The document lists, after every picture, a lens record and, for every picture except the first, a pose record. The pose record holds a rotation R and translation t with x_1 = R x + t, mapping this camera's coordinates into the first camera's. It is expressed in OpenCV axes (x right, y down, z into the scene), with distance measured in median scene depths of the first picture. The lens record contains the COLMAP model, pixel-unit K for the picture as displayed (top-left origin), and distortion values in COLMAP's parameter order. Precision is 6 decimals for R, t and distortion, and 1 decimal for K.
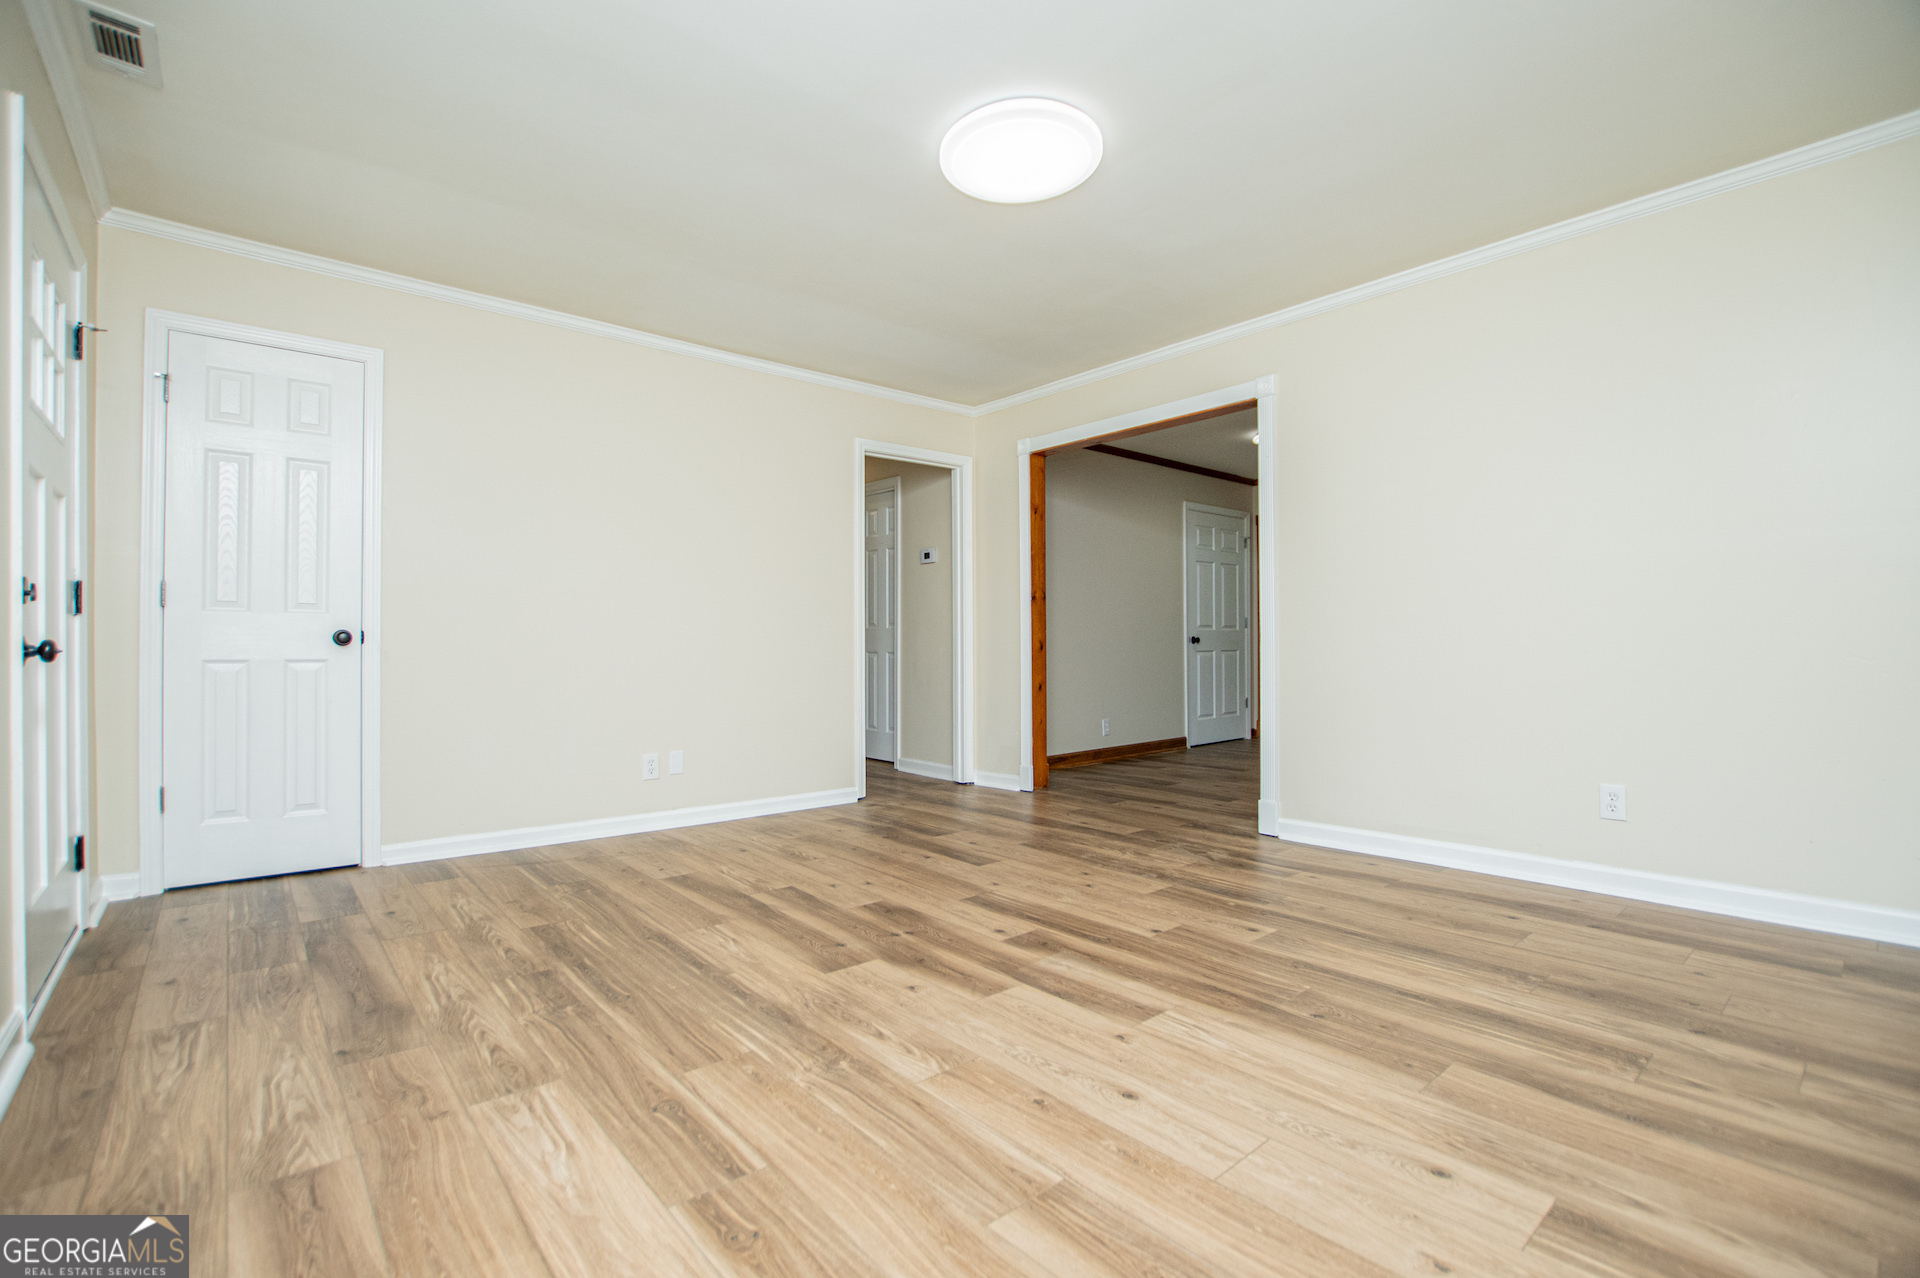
lens RADIAL K [[859.0, 0, 965.5], [0, 859.0, 642.0], [0, 0, 1]] dist [-0.026049, 0.000355]
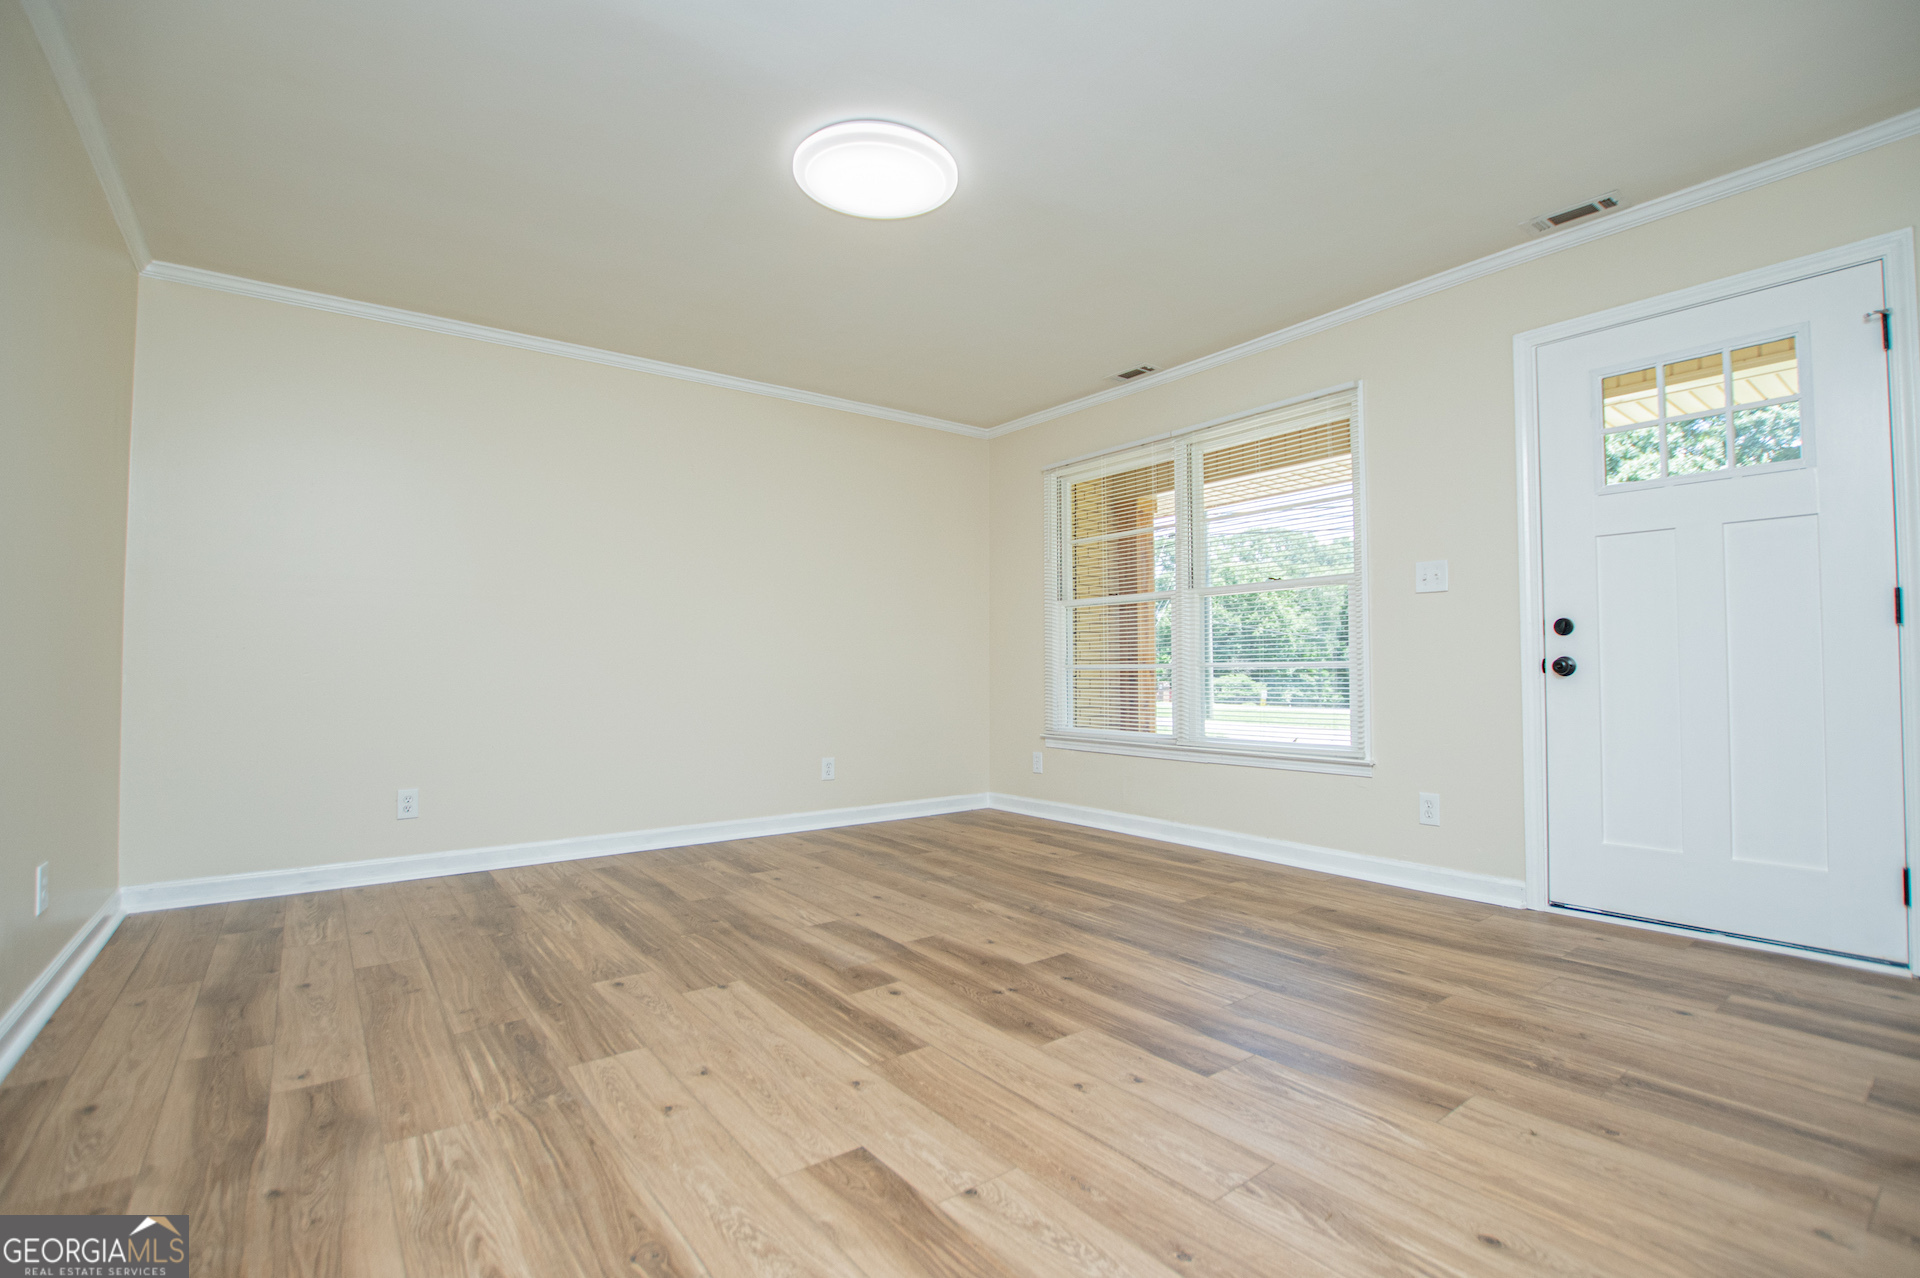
lens RADIAL K [[859.0, 0, 965.5], [0, 859.0, 642.0], [0, 0, 1]] dist [-0.026049, 0.000355]
pose [[-0.997703, 0.010764, 0.066873, -0.104381], [0.008226, 0.999239, -0.038124, 0.012786], [-0.067232, -0.037486, -0.997033, 2.064846]]
